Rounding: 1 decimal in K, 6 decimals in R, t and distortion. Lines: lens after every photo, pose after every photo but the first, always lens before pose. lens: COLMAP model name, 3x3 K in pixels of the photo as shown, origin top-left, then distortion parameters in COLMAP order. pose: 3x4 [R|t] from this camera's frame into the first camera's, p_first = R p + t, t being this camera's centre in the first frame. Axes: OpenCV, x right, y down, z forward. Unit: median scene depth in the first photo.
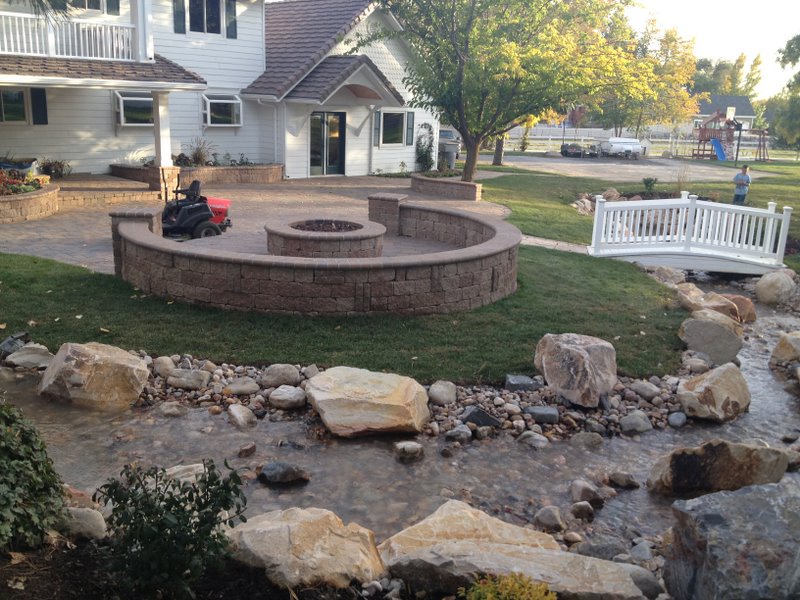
lens RADIAL K [[745.8, 0, 395.8], [0, 745.8, 293.0], [0, 0, 1]] dist [0.140116, -0.297092]
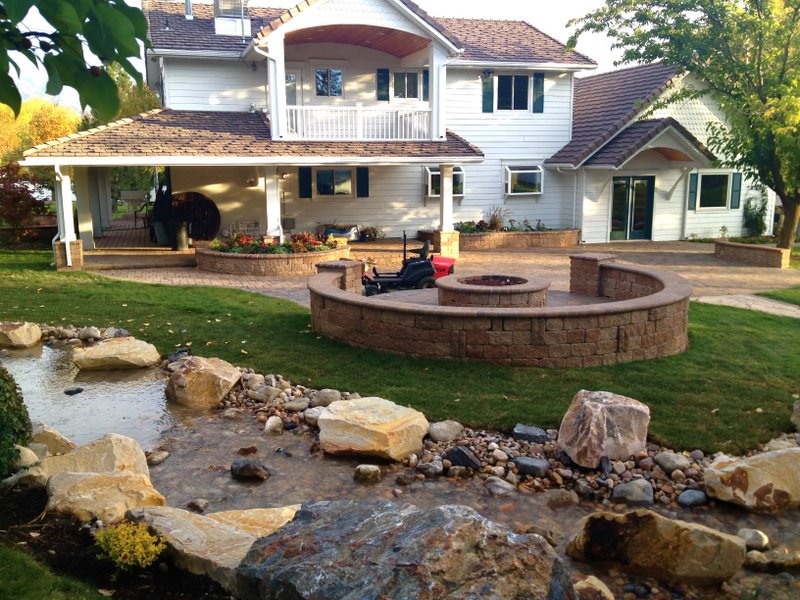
lens RADIAL K [[745.8, 0, 395.8], [0, 745.8, 293.0], [0, 0, 1]] dist [0.140116, -0.297092]
pose [[0.872279, 0.040000, -0.487370, 0.188079], [-0.084673, 0.993949, -0.069970, 0.007759], [0.481622, 0.102301, 0.870388, 0.014176]]
